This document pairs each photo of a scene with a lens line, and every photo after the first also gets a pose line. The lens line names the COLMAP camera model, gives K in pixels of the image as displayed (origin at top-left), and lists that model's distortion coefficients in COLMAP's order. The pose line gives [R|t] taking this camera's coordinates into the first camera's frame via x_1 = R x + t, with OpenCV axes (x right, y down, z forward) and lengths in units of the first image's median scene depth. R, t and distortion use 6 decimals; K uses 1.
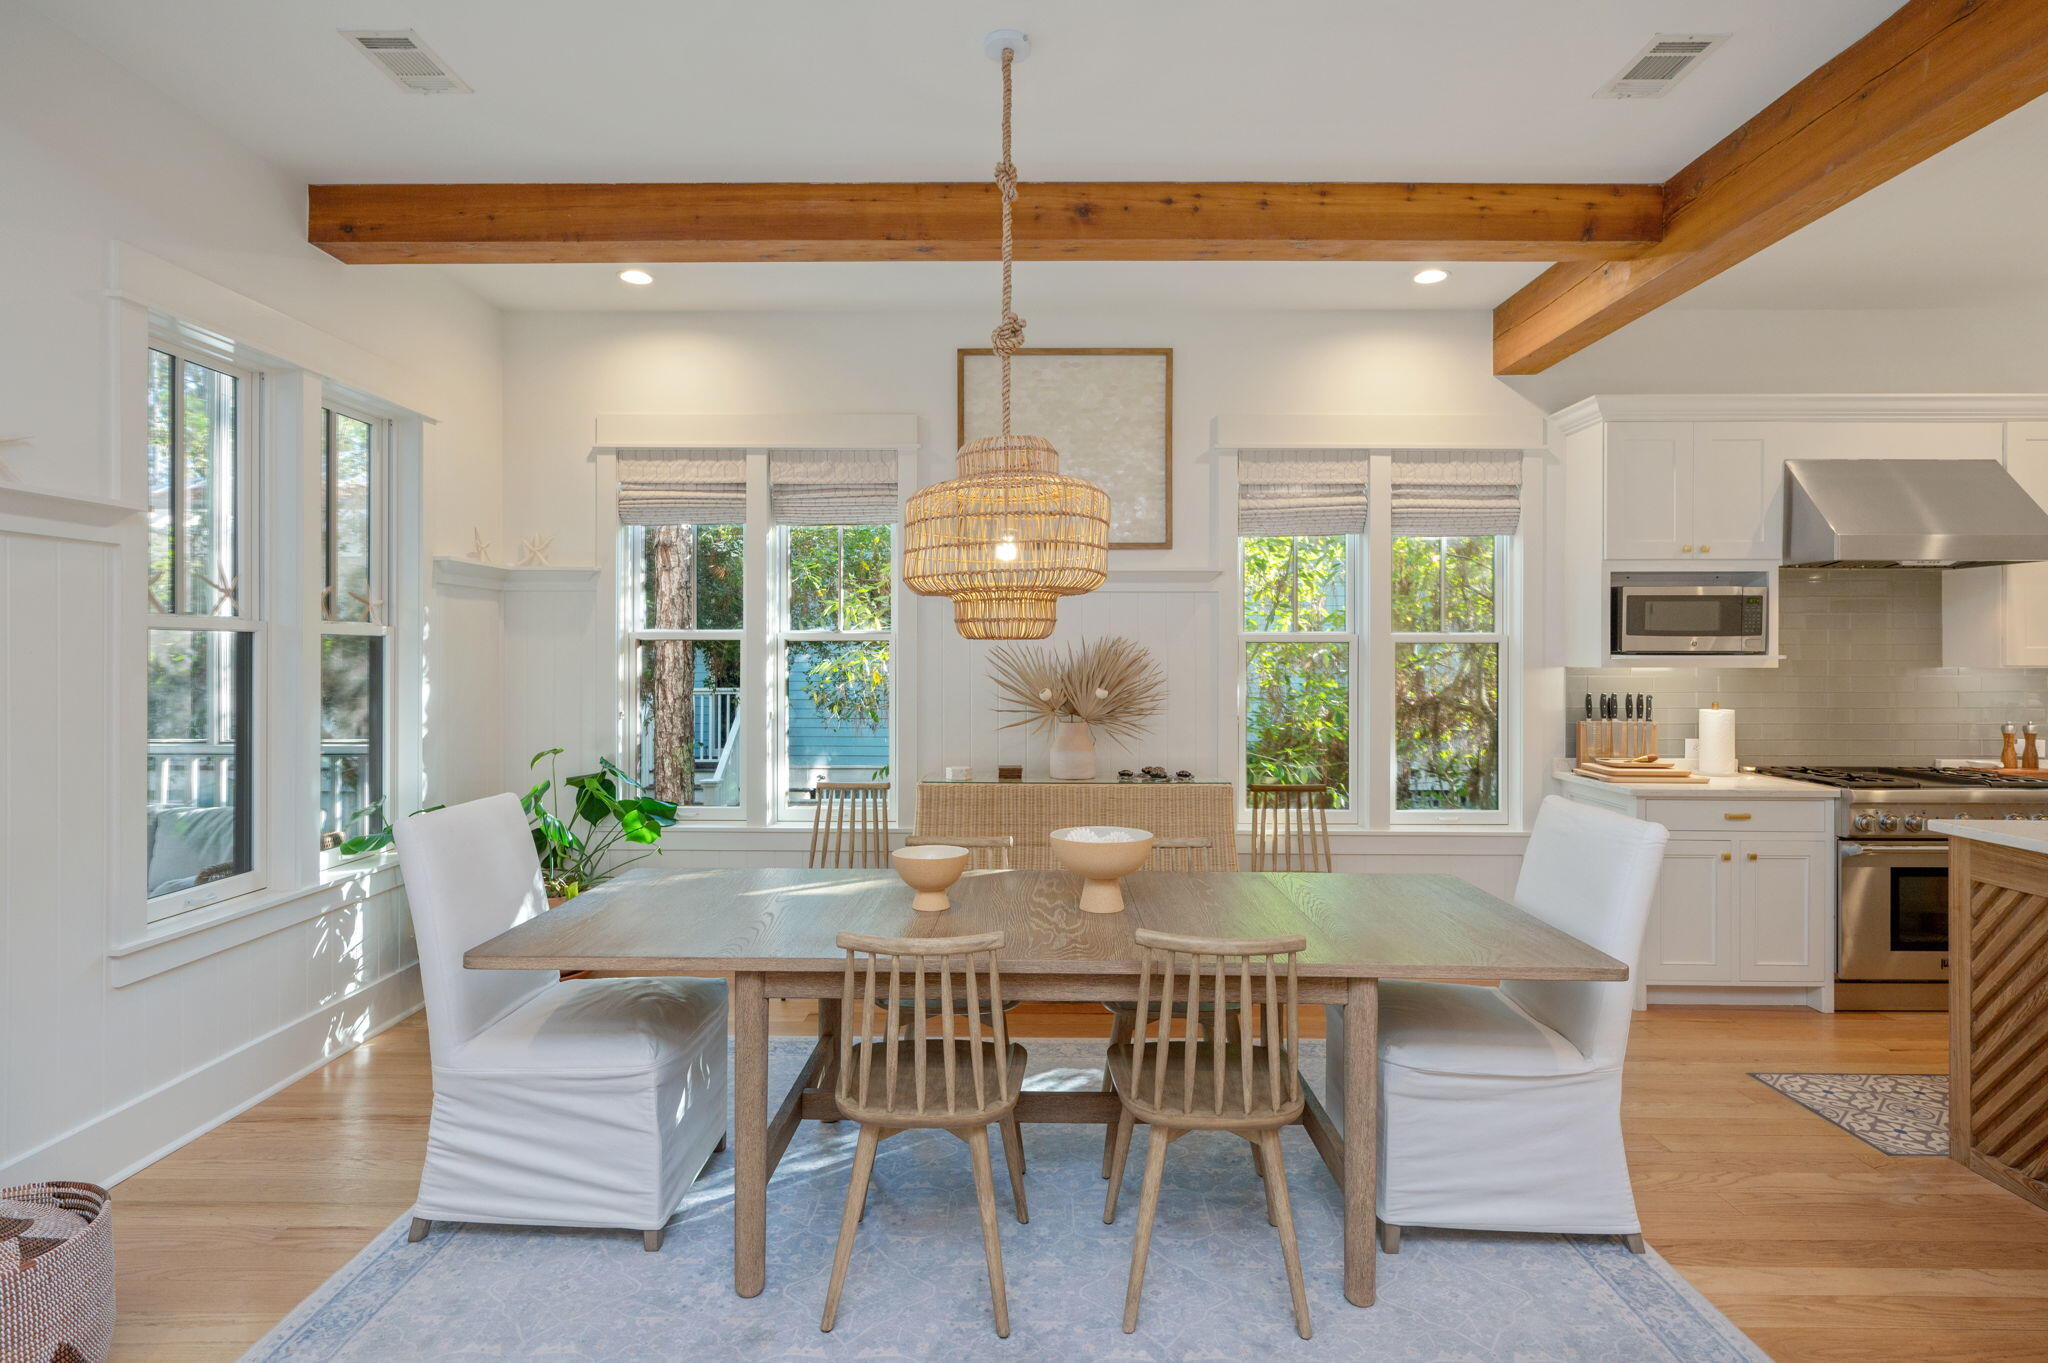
lens RADIAL K [[1022.0, 0, 1070.8], [0, 1022.0, 651.9], [0, 0, 1]] dist [-0.000797, 0.001271]
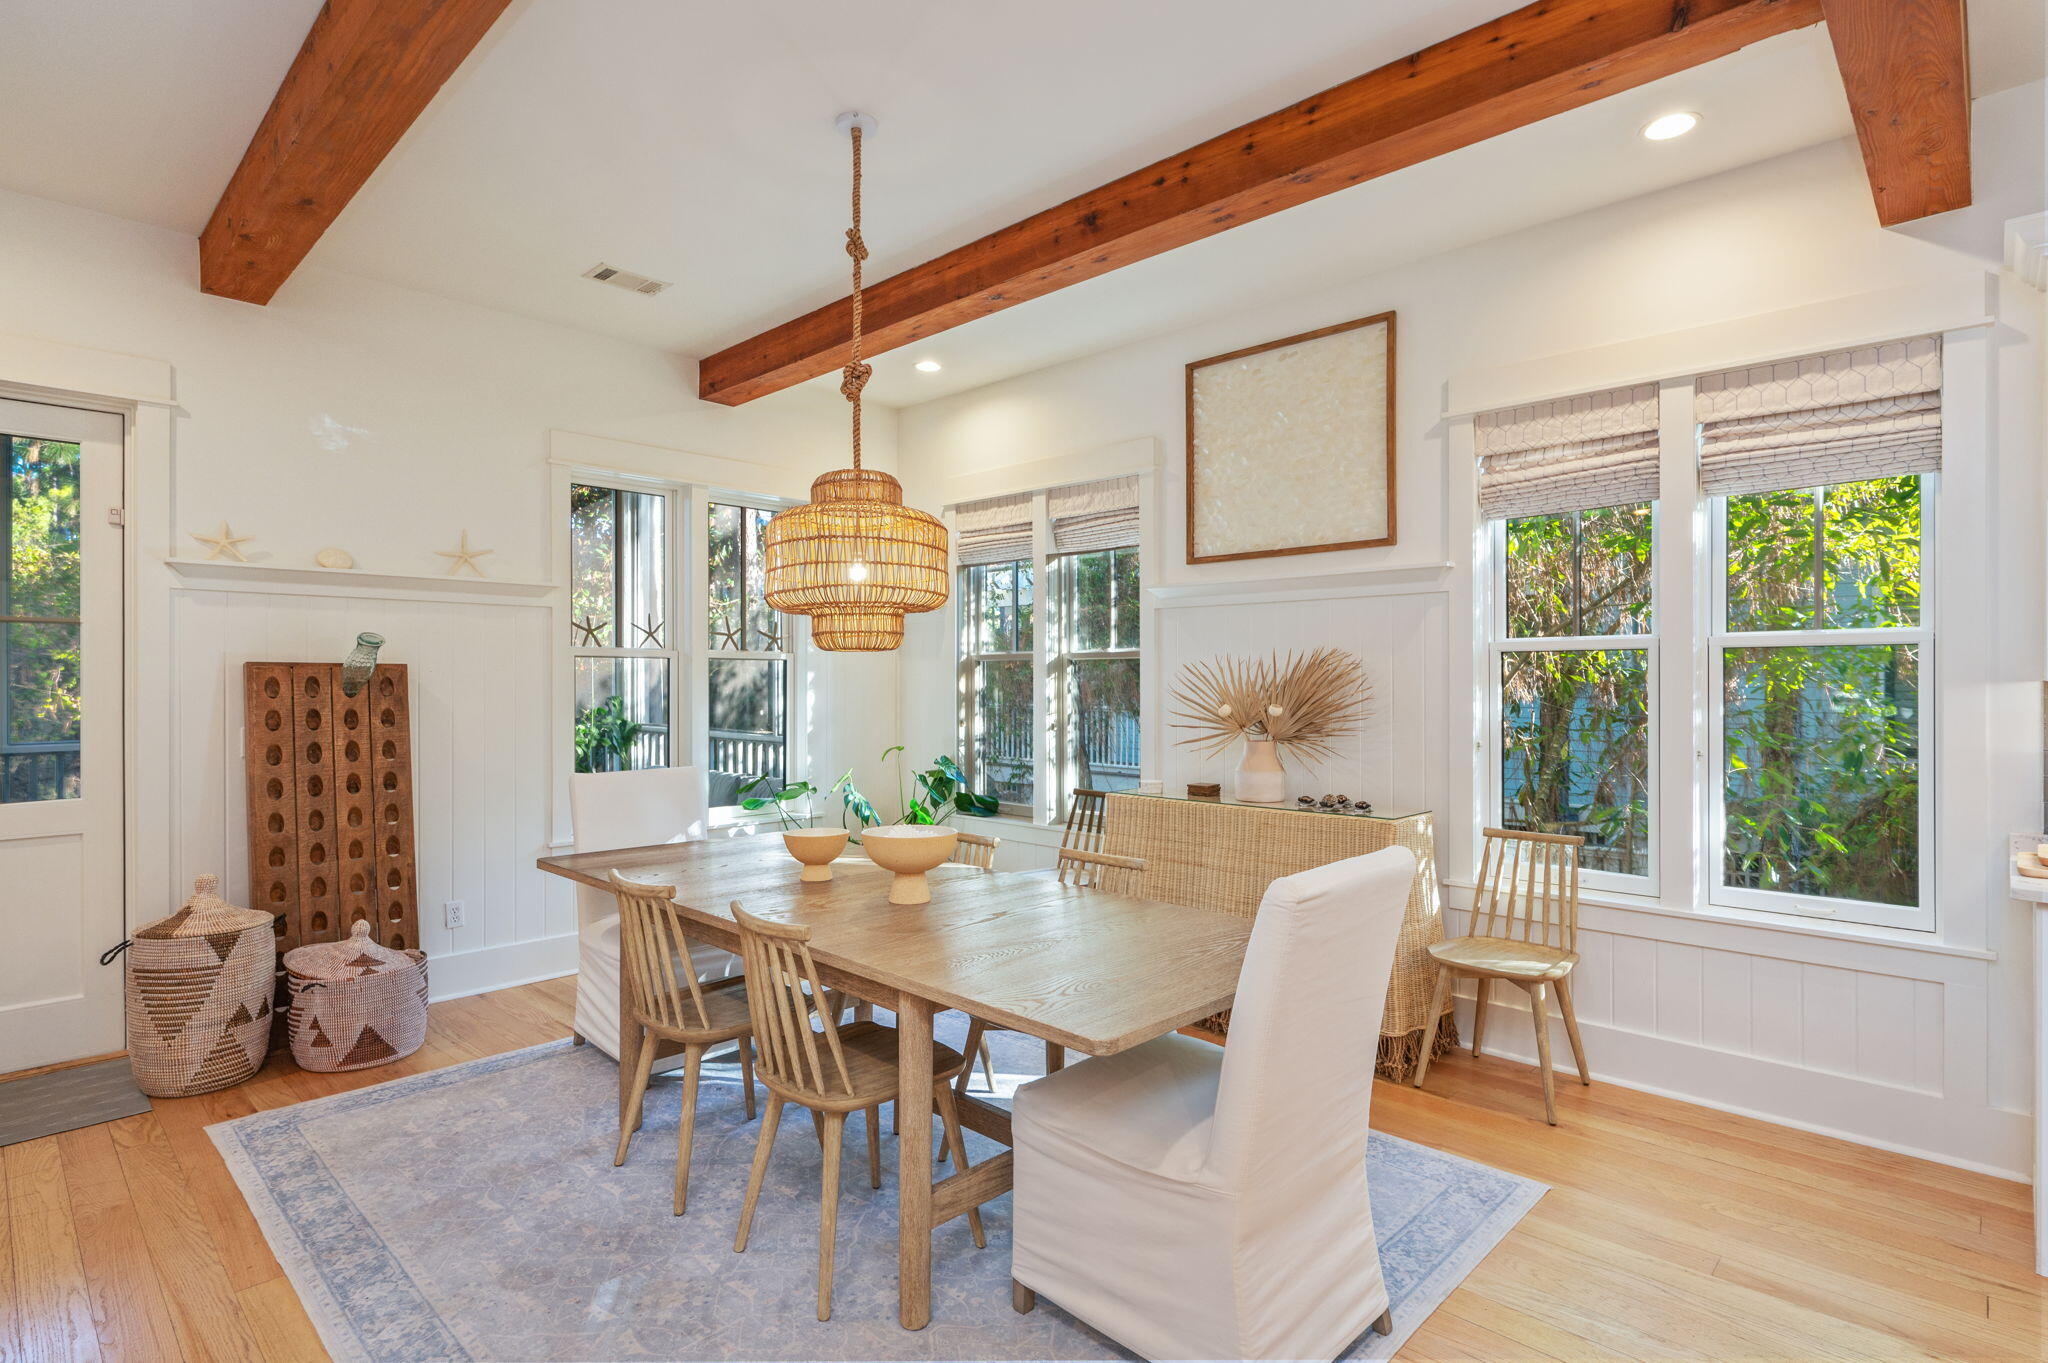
lens RADIAL K [[1022.0, 0, 1035.7], [0, 1022.0, 675.8], [0, 0, 1]] dist [-0.000797, 0.001271]
pose [[0.732756, -0.006333, -0.680462, 0.482977], [0.003925, 0.999979, -0.005080, 0.013363], [0.680480, 0.001052, 0.732766, 0.174496]]
